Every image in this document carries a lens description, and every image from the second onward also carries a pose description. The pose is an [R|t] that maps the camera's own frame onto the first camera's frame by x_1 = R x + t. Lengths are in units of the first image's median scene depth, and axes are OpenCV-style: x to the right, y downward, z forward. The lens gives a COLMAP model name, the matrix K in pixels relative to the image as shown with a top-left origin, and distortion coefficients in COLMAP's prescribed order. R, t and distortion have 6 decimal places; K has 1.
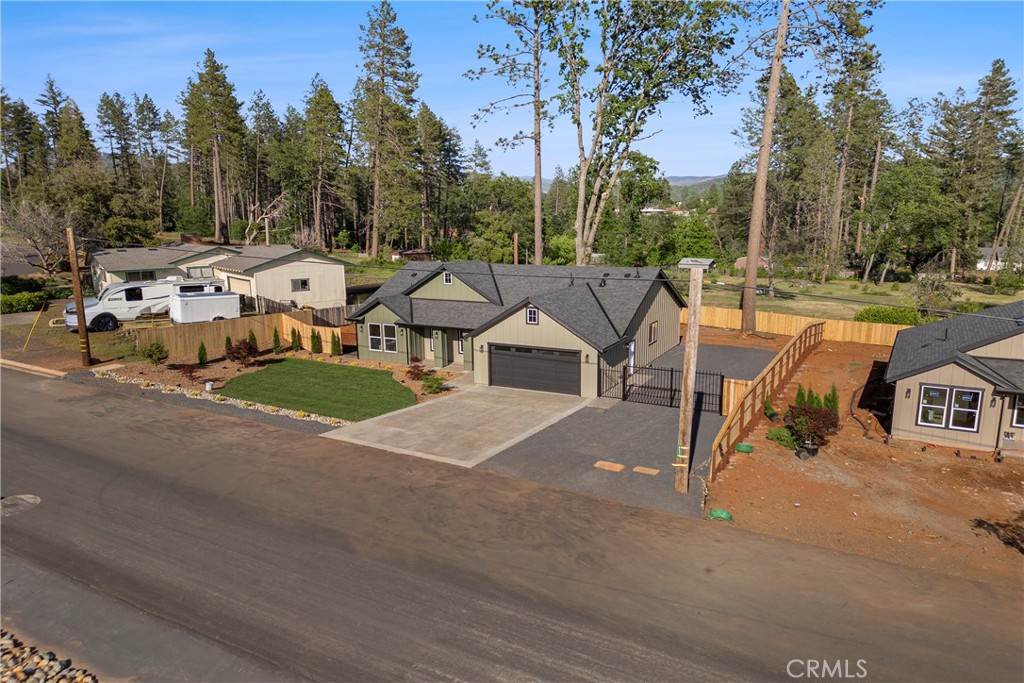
lens RADIAL K [[696.3, 0, 512.0], [0, 696.3, 341.5], [0, 0, 1]] dist [0.050272, -0.000435]
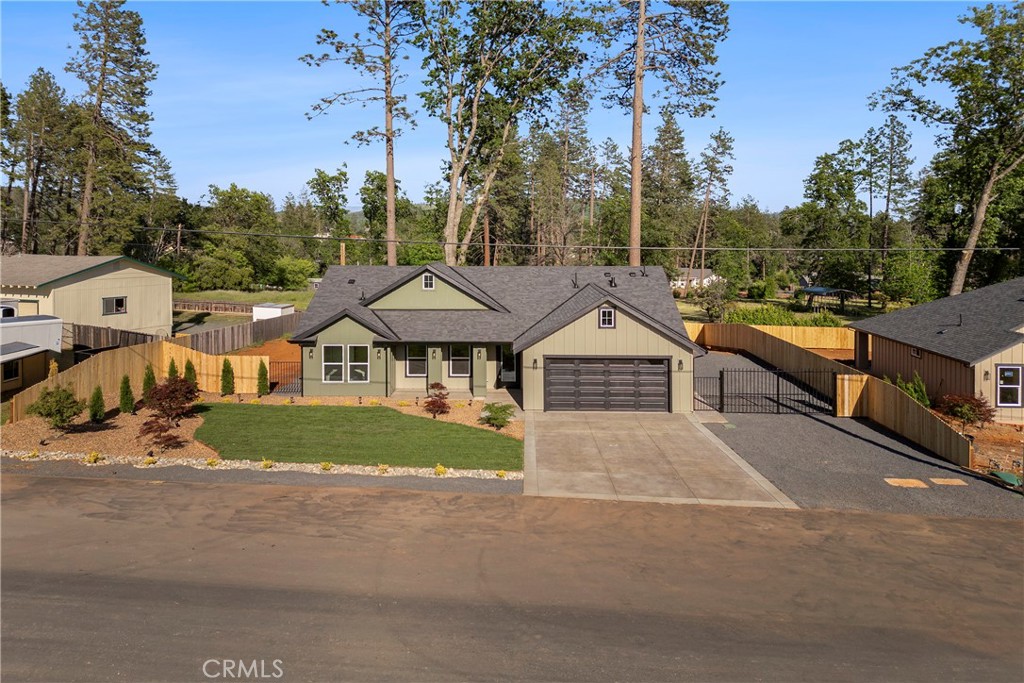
lens RADIAL K [[731.6, 0, 508.3], [0, 731.6, 230.2], [0, 0, 1]] dist [0.020748, -0.002834]
pose [[0.901936, 0.014457, 0.431628, -0.370031], [0.069265, 0.981659, -0.177618, 0.005613], [-0.426279, 0.190097, 0.884392, 0.214097]]
